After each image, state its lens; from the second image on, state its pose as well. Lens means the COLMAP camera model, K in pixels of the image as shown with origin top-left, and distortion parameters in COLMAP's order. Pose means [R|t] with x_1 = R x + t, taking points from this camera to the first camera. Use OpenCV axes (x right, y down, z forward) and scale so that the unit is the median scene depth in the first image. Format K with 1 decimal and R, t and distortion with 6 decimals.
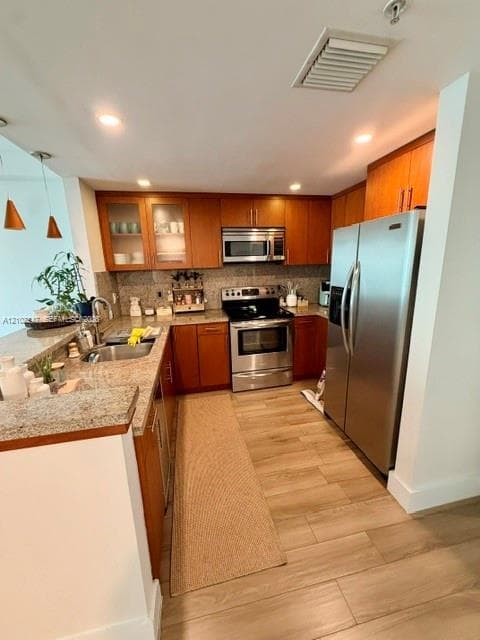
lens RADIAL K [[256.7, 0, 237.3], [0, 256.7, 320.4], [0, 0, 1]] dist [0.007693, -0.000170]
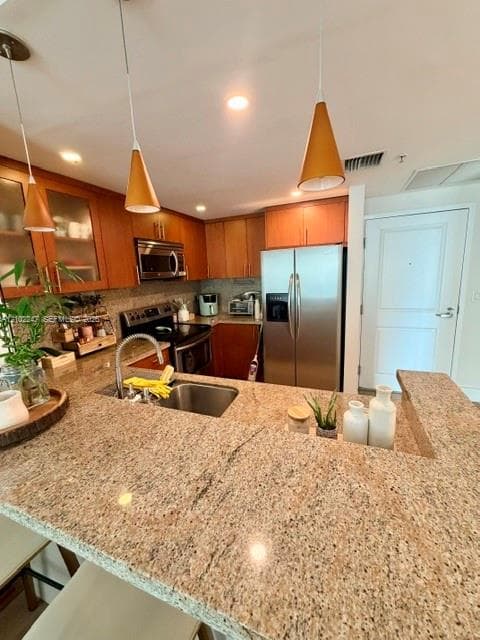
lens RADIAL K [[256.7, 0, 240.3], [0, 256.7, 318.9], [0, 0, 1]] dist [0.007693, -0.000170]
pose [[0.533251, -0.153032, 0.832000, -0.602455], [0.223776, 0.973986, 0.035724, -0.060712], [-0.815823, 0.167132, 0.553624, 0.310490]]
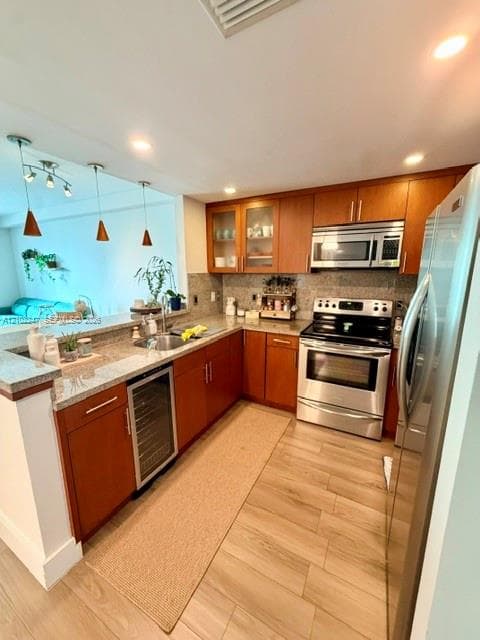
lens RADIAL K [[256.7, 0, 236.9], [0, 256.7, 319.8], [0, 0, 1]] dist [0.007693, -0.000170]
pose [[0.767727, 0.153010, -0.622241, 0.324292], [-0.161509, 0.985927, 0.043168, -0.051841], [0.620089, 0.067356, 0.781635, 0.189871]]
